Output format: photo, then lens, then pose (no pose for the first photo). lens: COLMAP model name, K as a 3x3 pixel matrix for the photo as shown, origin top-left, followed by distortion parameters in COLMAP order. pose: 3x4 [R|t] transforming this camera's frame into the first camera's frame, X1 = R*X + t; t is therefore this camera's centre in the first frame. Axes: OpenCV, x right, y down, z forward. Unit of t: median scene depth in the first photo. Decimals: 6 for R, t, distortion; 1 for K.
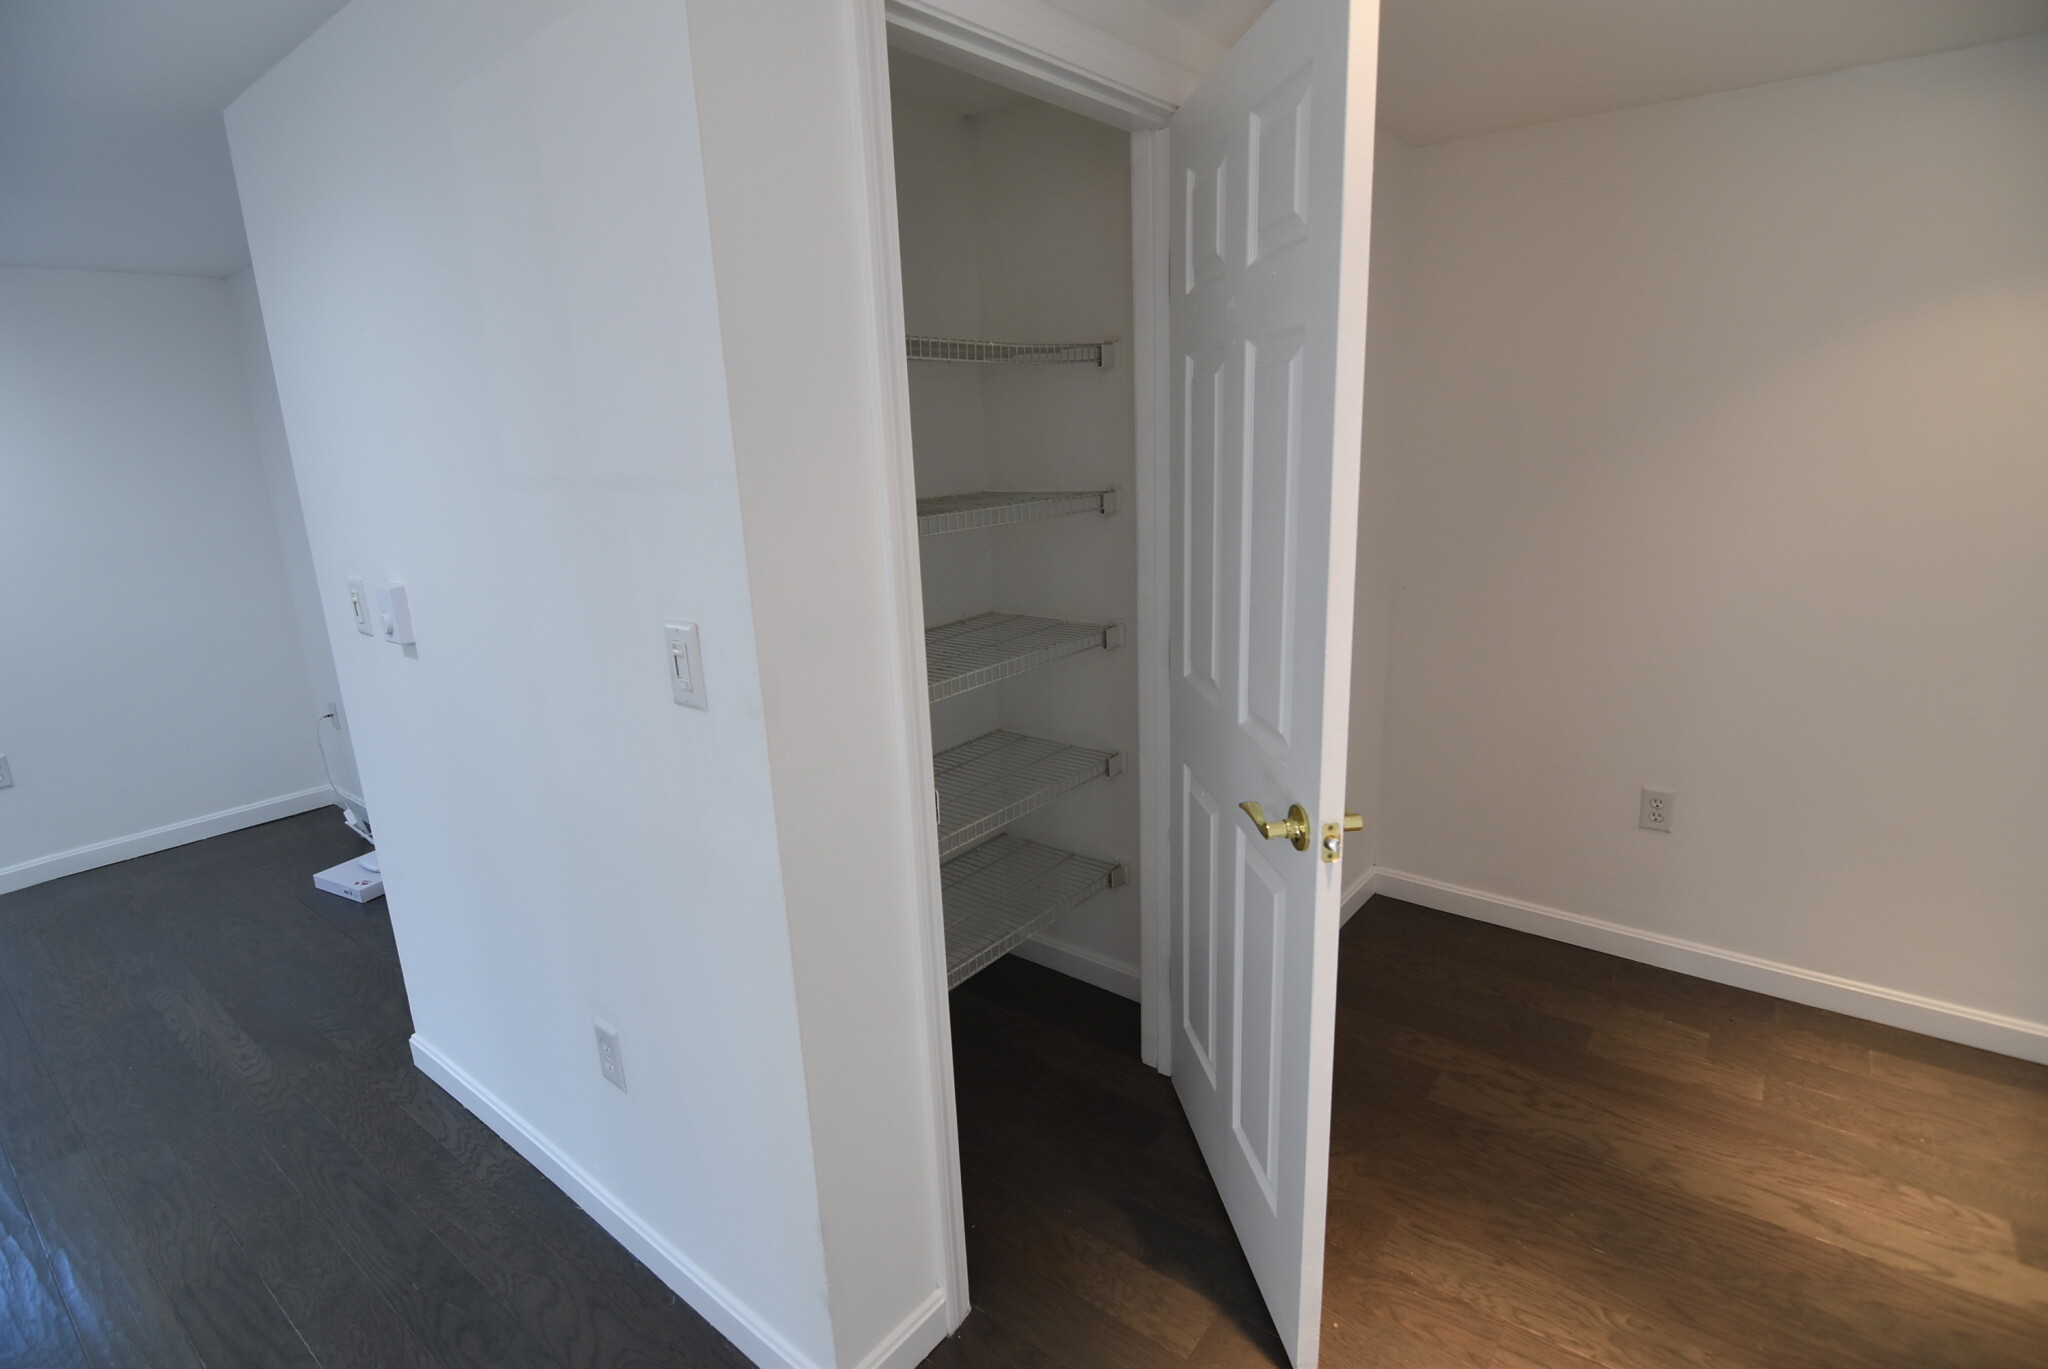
lens RADIAL K [[981.9, 0, 1018.3], [0, 981.9, 668.4], [0, 0, 1]] dist [-0.027721, -0.001936]
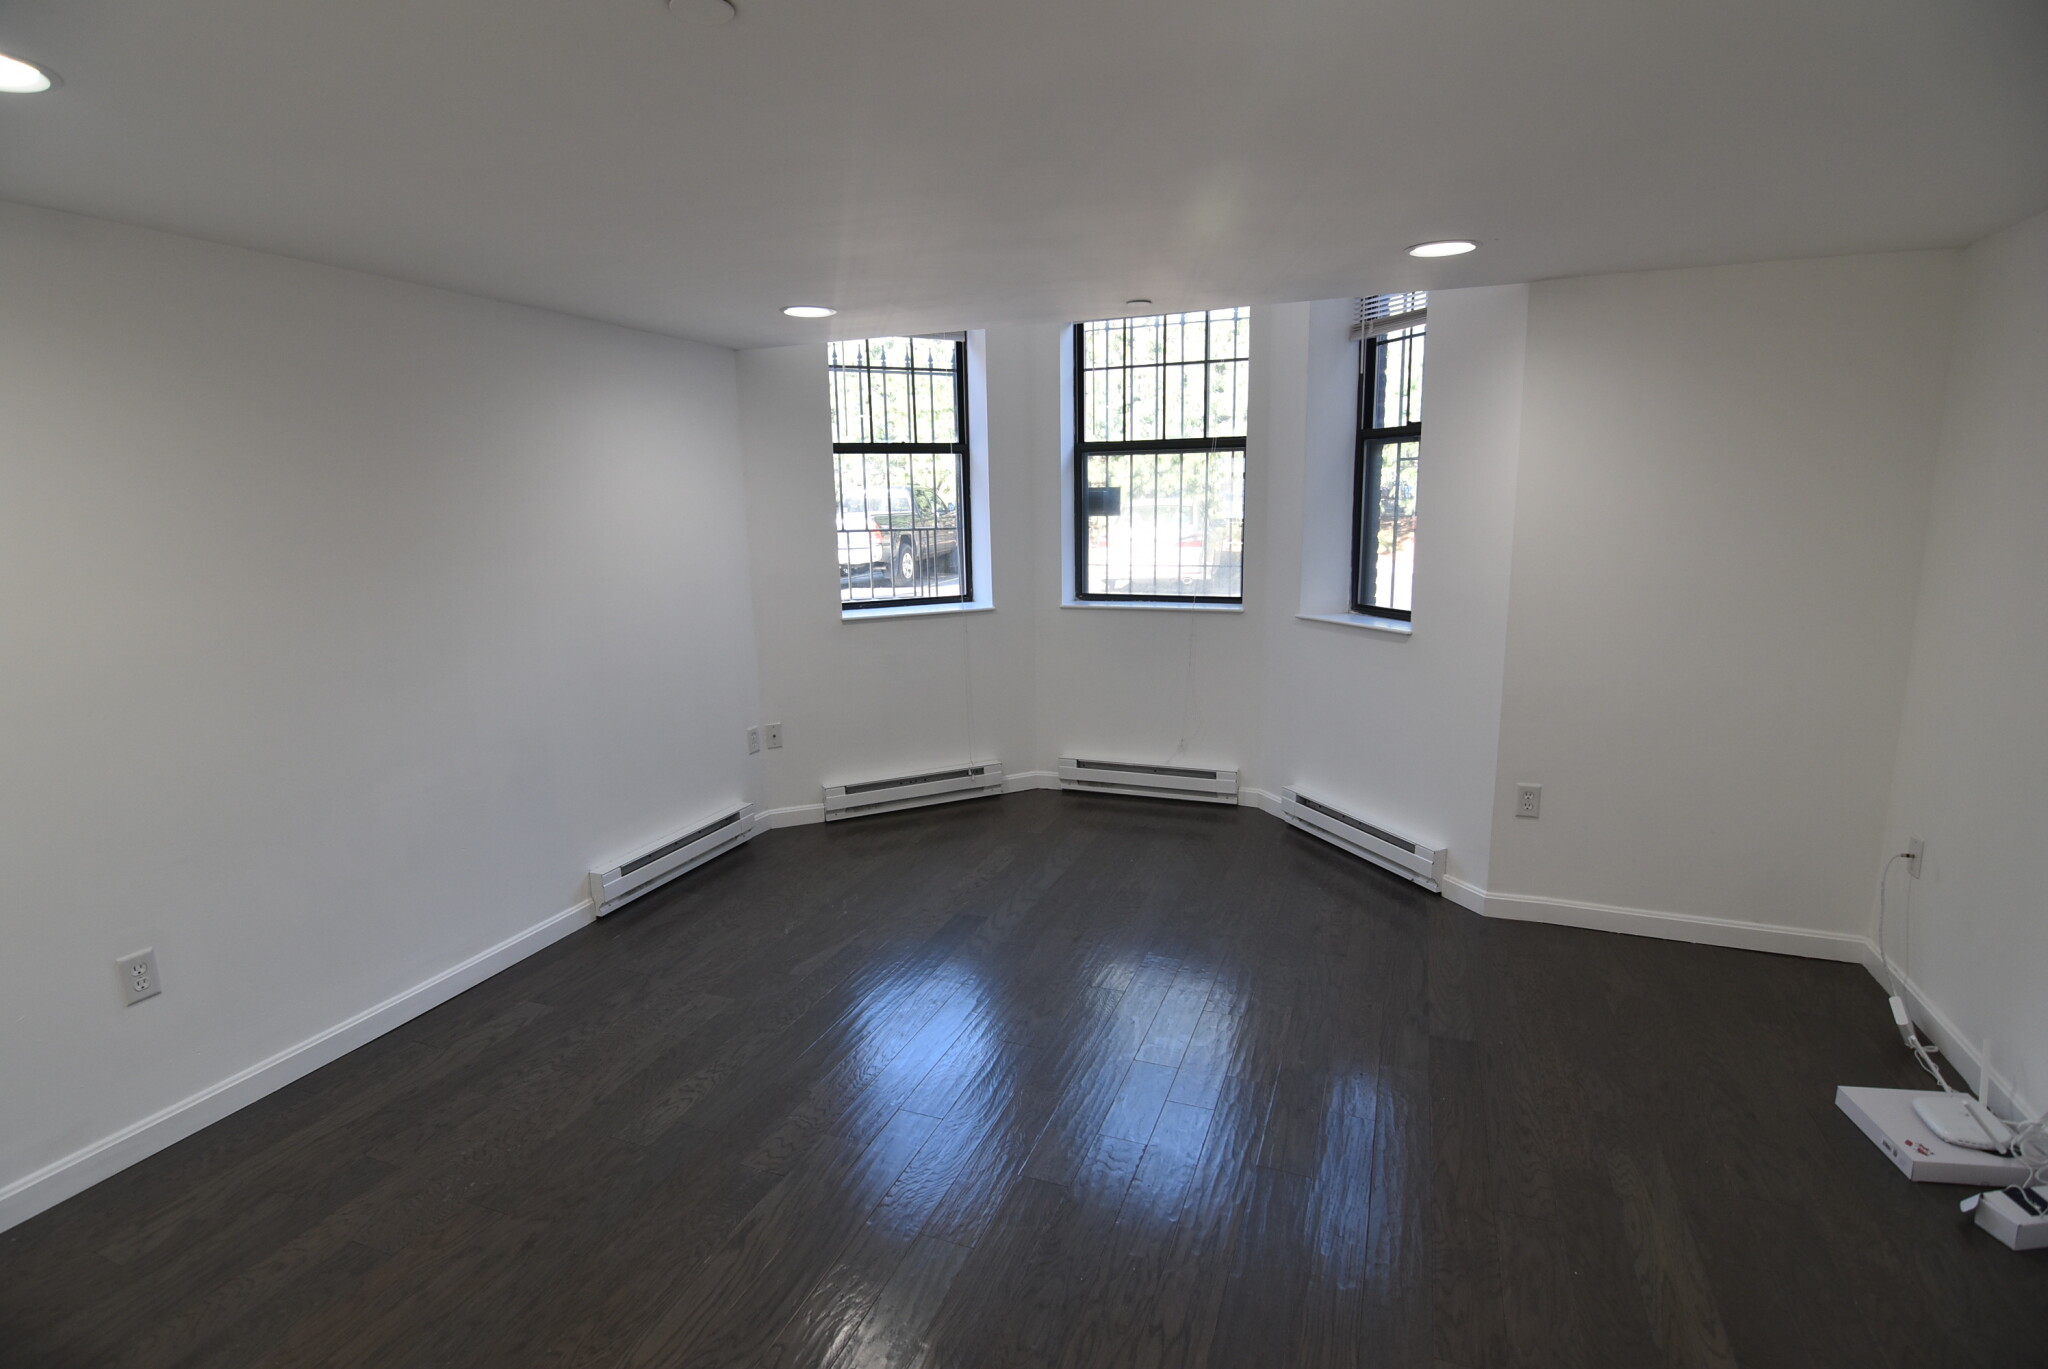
lens RADIAL K [[981.9, 0, 1018.3], [0, 981.9, 668.4], [0, 0, 1]] dist [-0.027721, -0.001936]
pose [[0.261065, 0.206793, -0.942911, -0.262689], [-0.238357, 0.960349, 0.144623, -0.029774], [0.935431, 0.186993, 0.300005, 0.162228]]
